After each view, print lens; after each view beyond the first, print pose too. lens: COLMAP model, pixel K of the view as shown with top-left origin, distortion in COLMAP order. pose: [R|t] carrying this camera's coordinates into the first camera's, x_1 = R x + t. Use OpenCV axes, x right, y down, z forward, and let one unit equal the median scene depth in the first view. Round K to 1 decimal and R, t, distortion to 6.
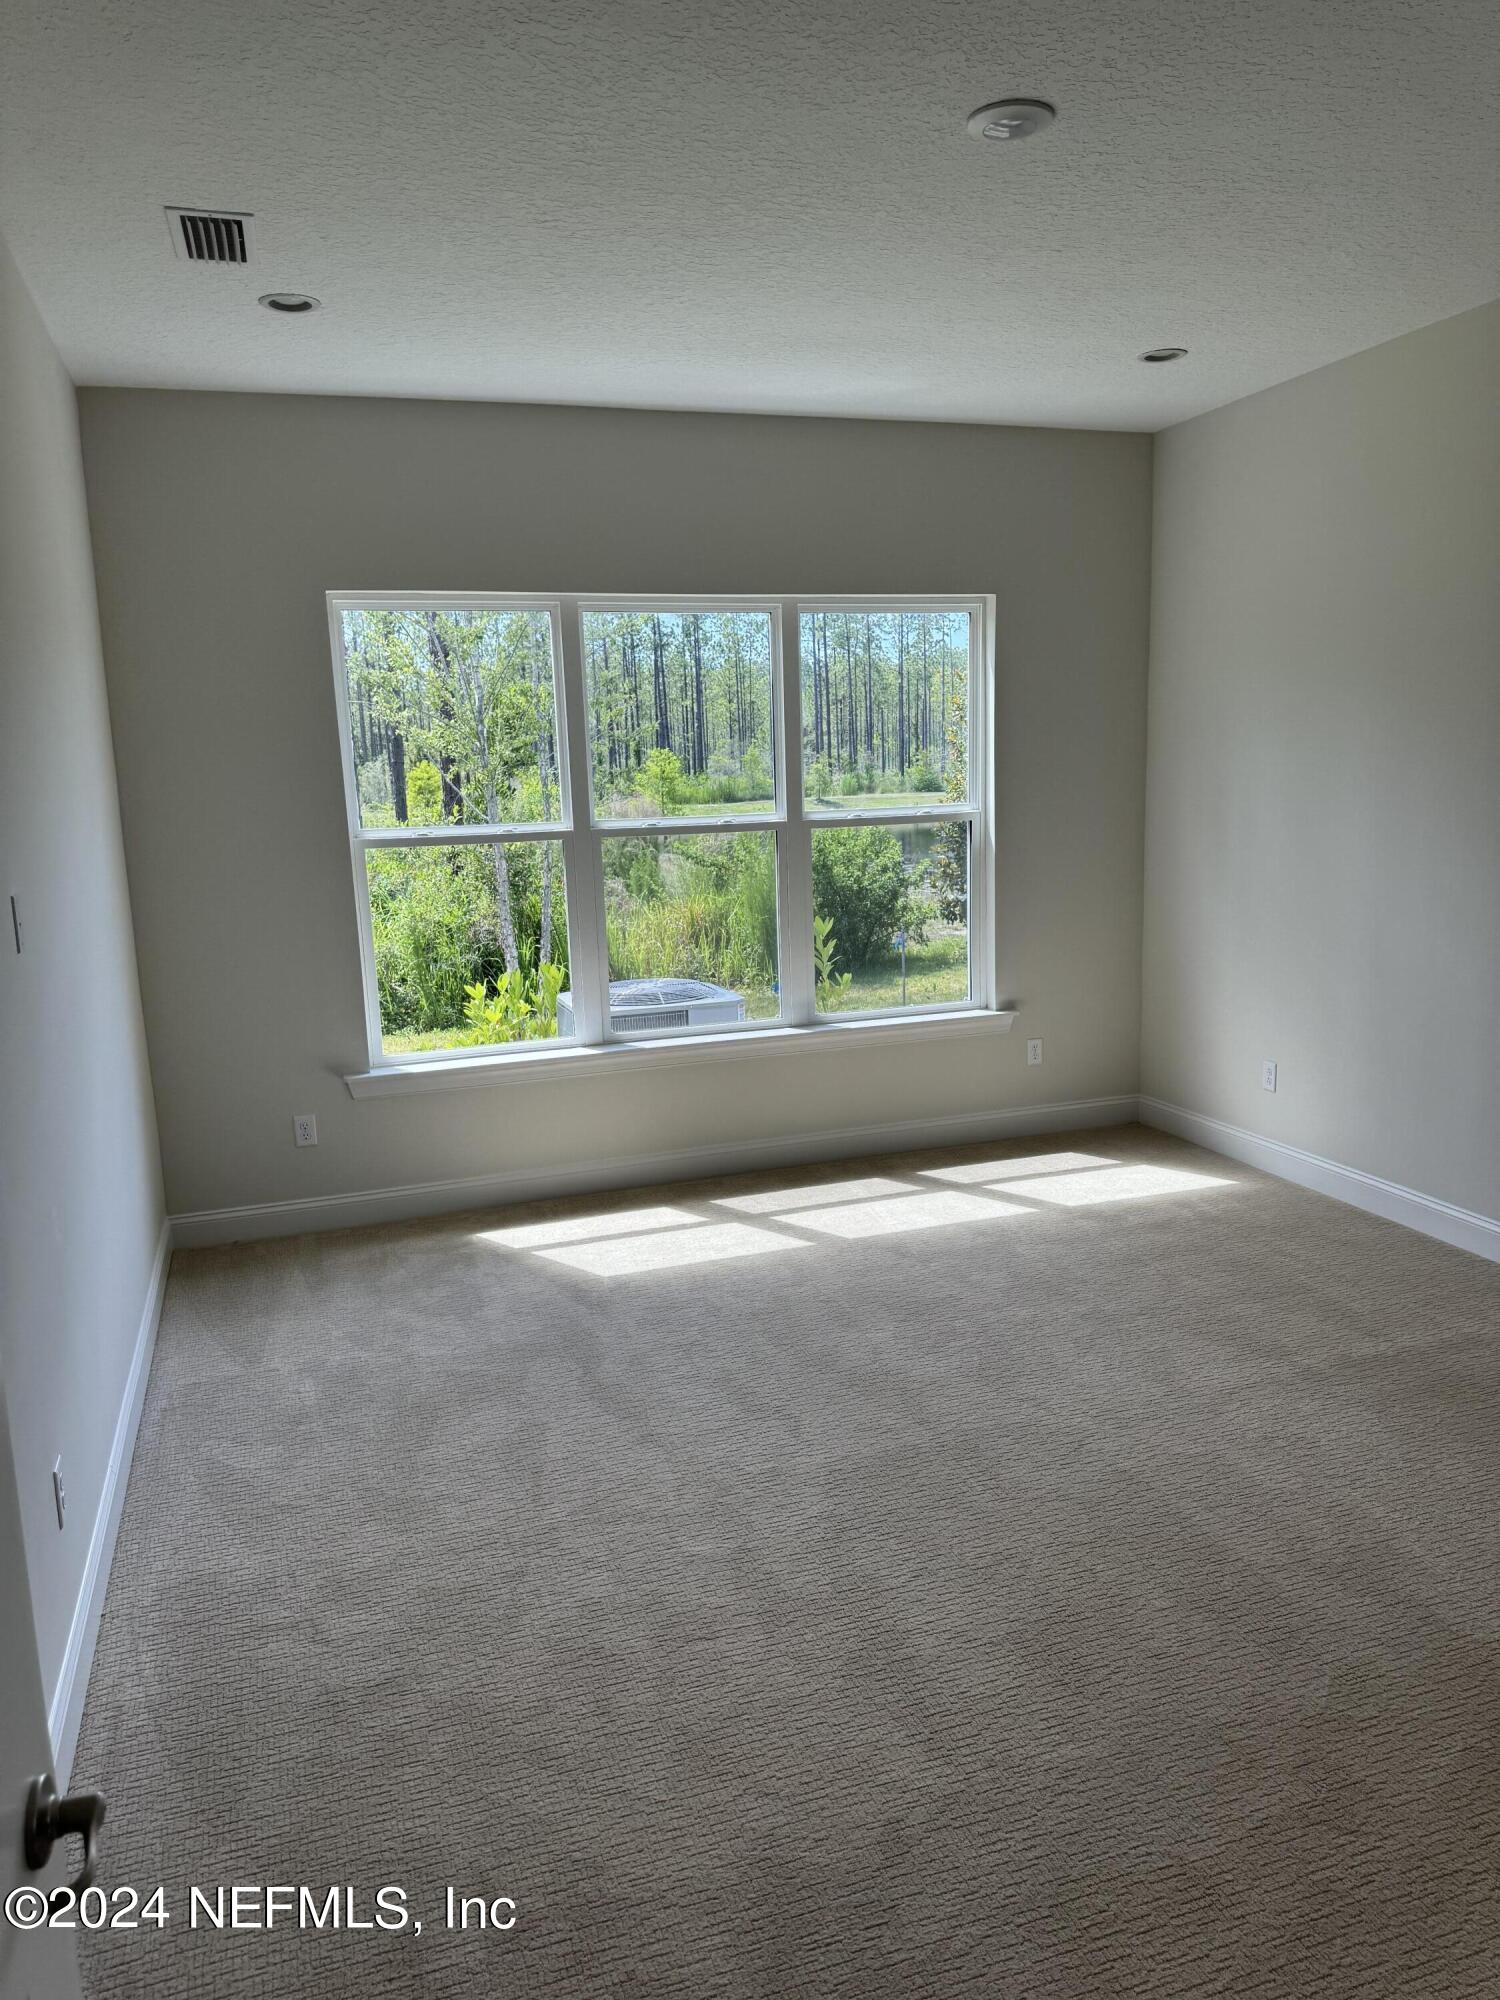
lens RADIAL K [[1421.5, 0, 807.9], [0, 1421.5, 996.0], [0, 0, 1]] dist [0.048570, -0.000673]
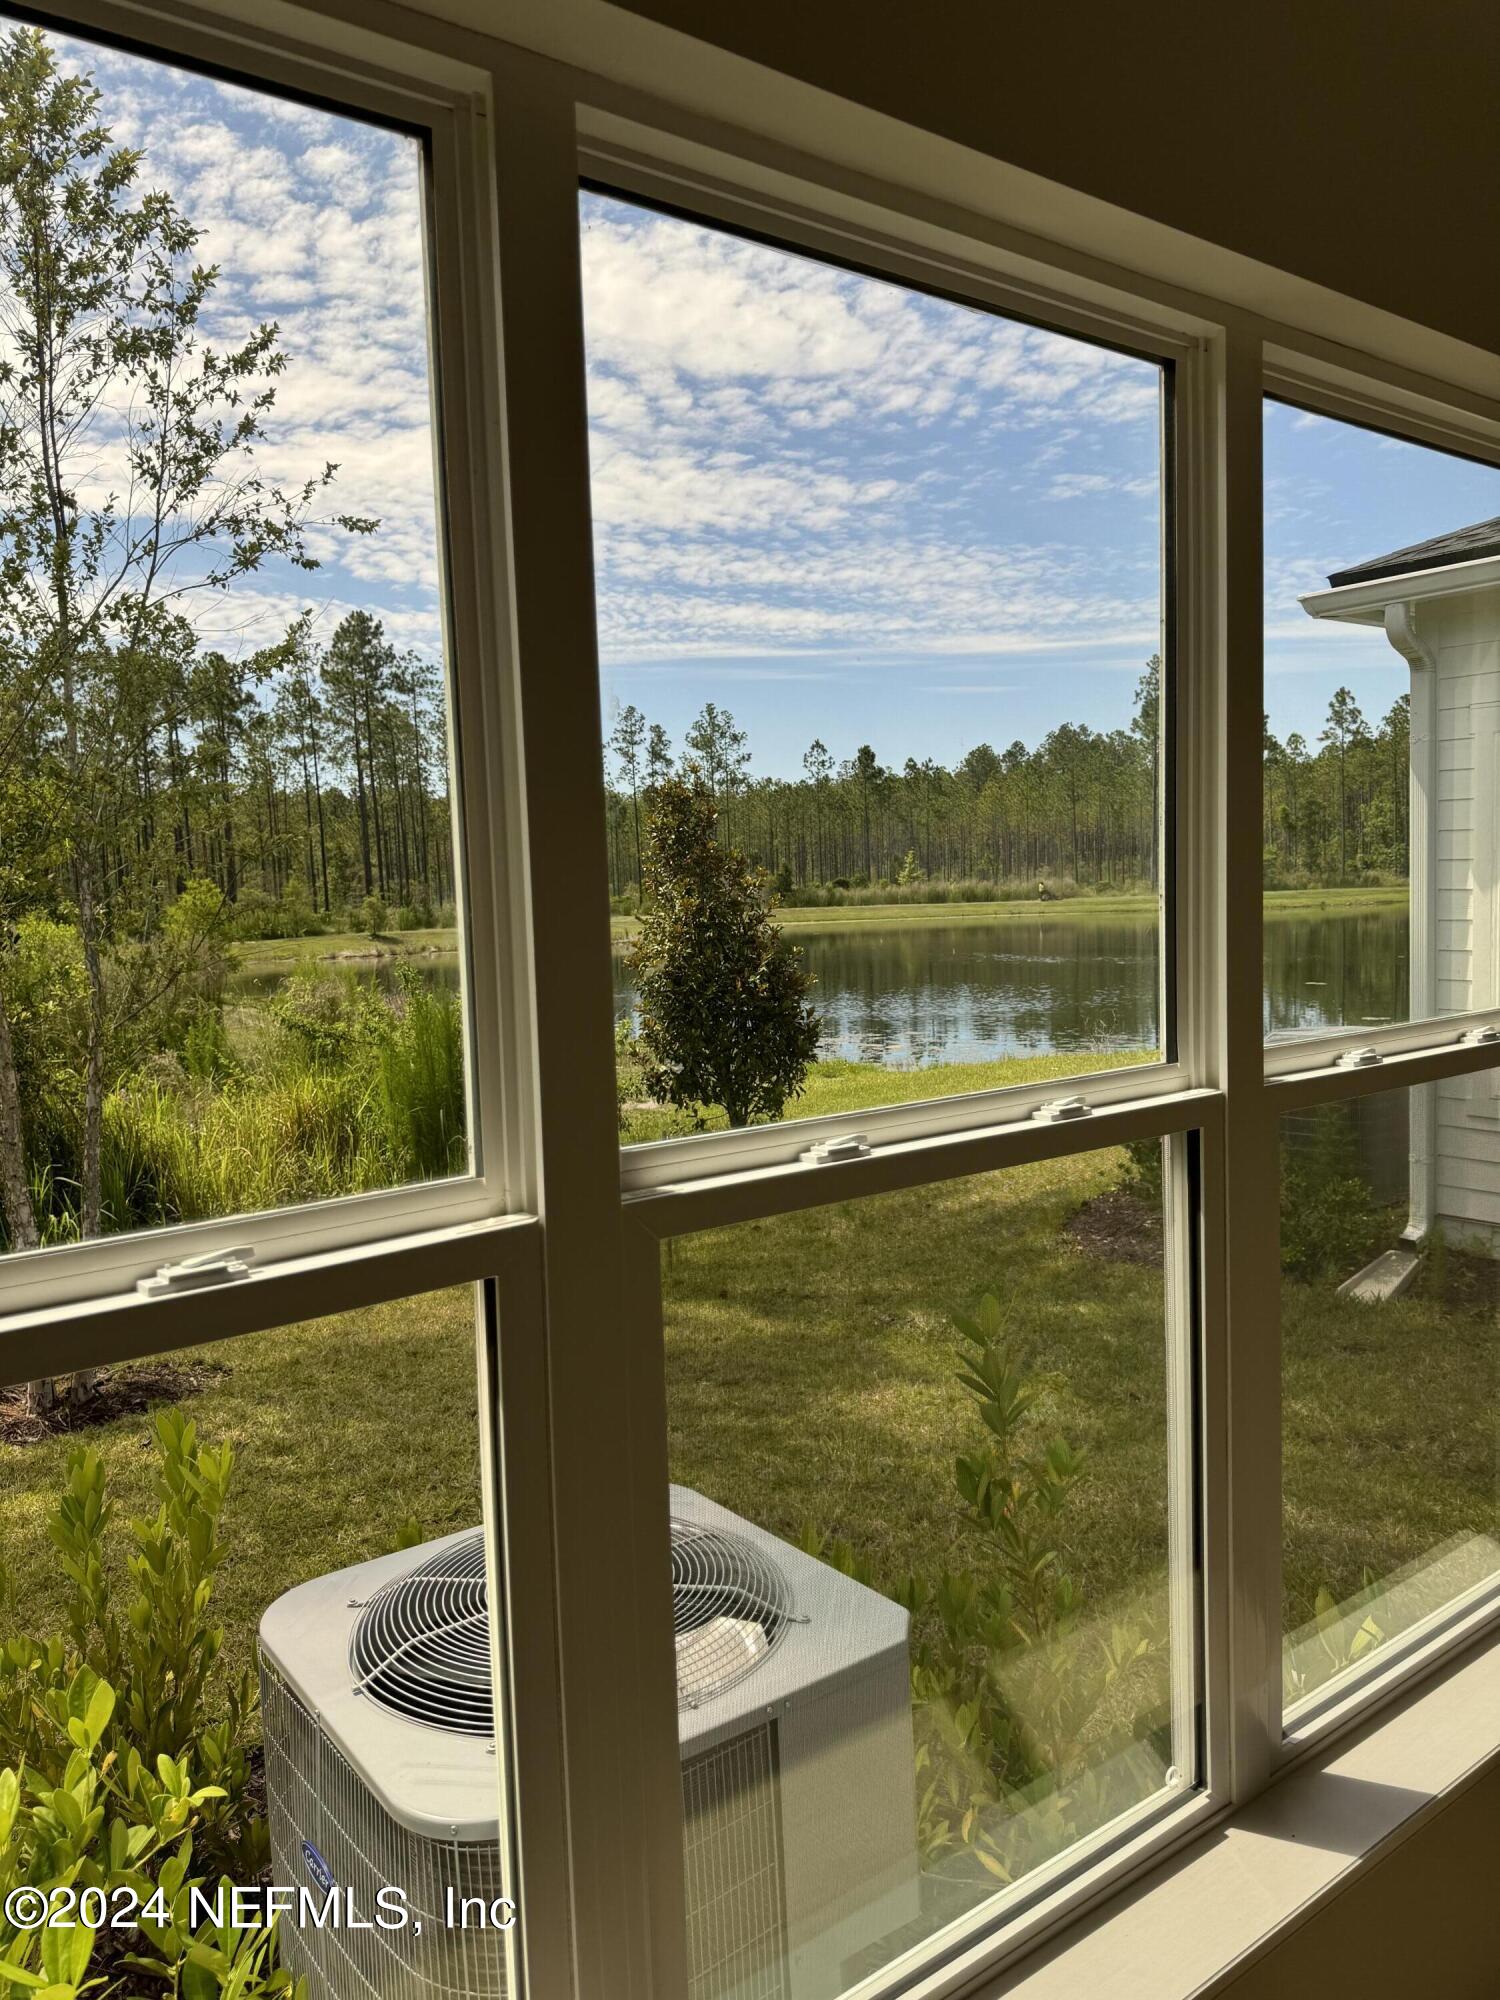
lens RADIAL K [[1421.5, 0, 807.9], [0, 1421.5, 996.0], [0, 0, 1]] dist [0.048570, -0.000673]
pose [[0.951658, -0.025217, 0.306123, -0.053488], [0.053224, 0.995086, -0.083488, -0.036880], [-0.302514, 0.095745, 0.948324, 0.223899]]
